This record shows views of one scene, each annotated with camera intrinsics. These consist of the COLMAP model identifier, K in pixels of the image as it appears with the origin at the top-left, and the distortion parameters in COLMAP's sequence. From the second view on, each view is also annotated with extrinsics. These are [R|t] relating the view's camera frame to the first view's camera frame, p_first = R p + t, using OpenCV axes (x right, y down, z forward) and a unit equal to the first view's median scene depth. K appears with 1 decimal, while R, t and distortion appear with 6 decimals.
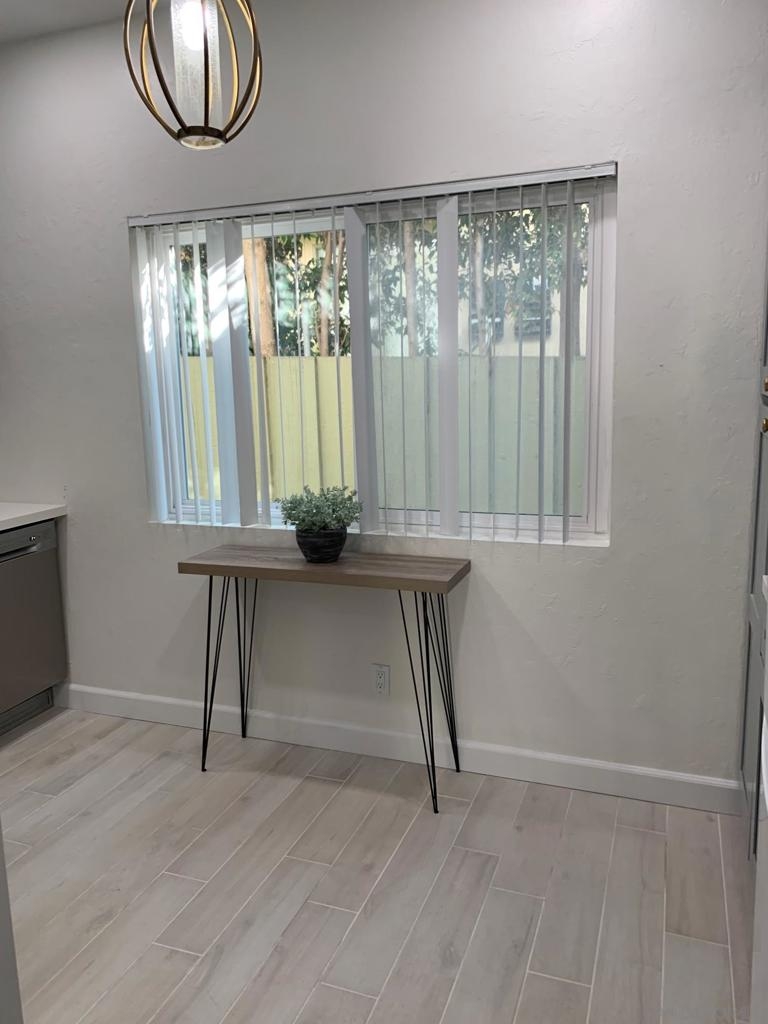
lens RADIAL K [[787.8, 0, 378.2], [0, 787.8, 512.6], [0, 0, 1]] dist [0.025491, -0.043835]
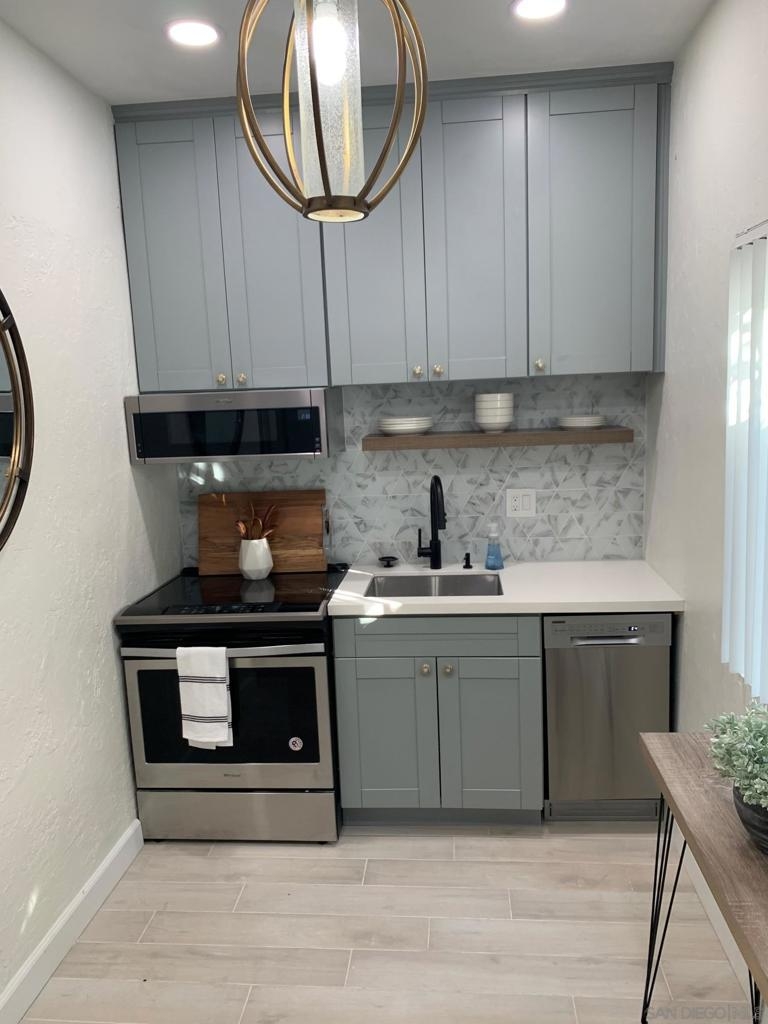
lens RADIAL K [[787.8, 0, 383.8], [0, 787.8, 507.5], [0, 0, 1]] dist [0.025491, -0.043835]
pose [[0.262810, 0.168936, -0.949943, 0.334625], [-0.132911, 0.981505, 0.137778, -0.208851], [0.955649, 0.090048, 0.280403, 0.565197]]
